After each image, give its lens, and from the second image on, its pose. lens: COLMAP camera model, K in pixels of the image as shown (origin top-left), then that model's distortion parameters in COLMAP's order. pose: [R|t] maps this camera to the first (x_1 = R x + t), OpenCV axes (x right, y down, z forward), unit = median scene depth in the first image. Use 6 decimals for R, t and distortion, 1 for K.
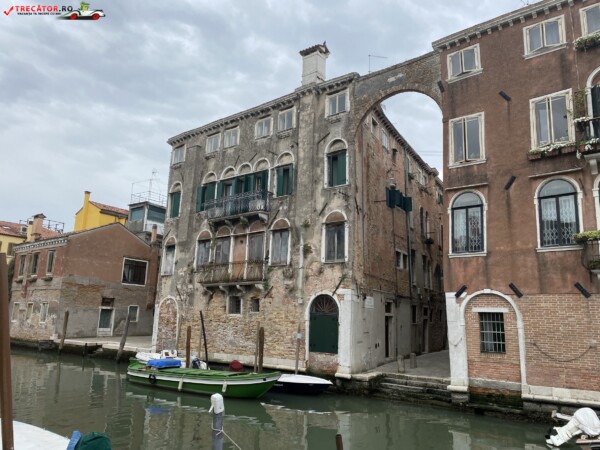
lens RADIAL K [[454.6, 0, 302.2], [0, 454.6, 225.6], [0, 0, 1]] dist [0.058211, -0.065269]
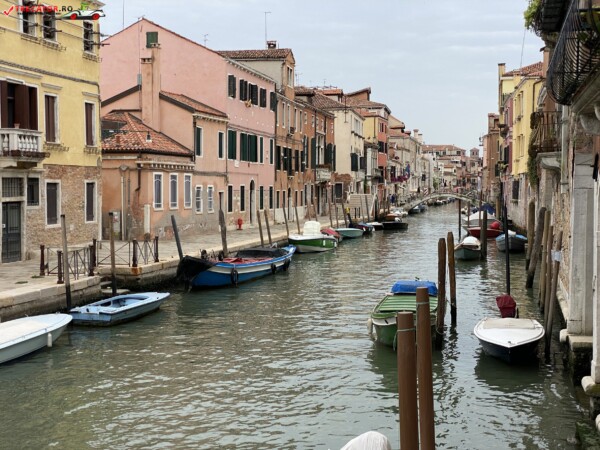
lens RADIAL K [[894.2, 0, 305.0], [0, 894.2, 221.0], [0, 0, 1]] dist [0.104668, 0.000000]
pose [[0.429353, 0.013268, -0.903039, 0.712721], [0.182044, 0.978097, 0.100925, 0.047553], [0.884599, -0.207726, 0.417534, 0.308612]]
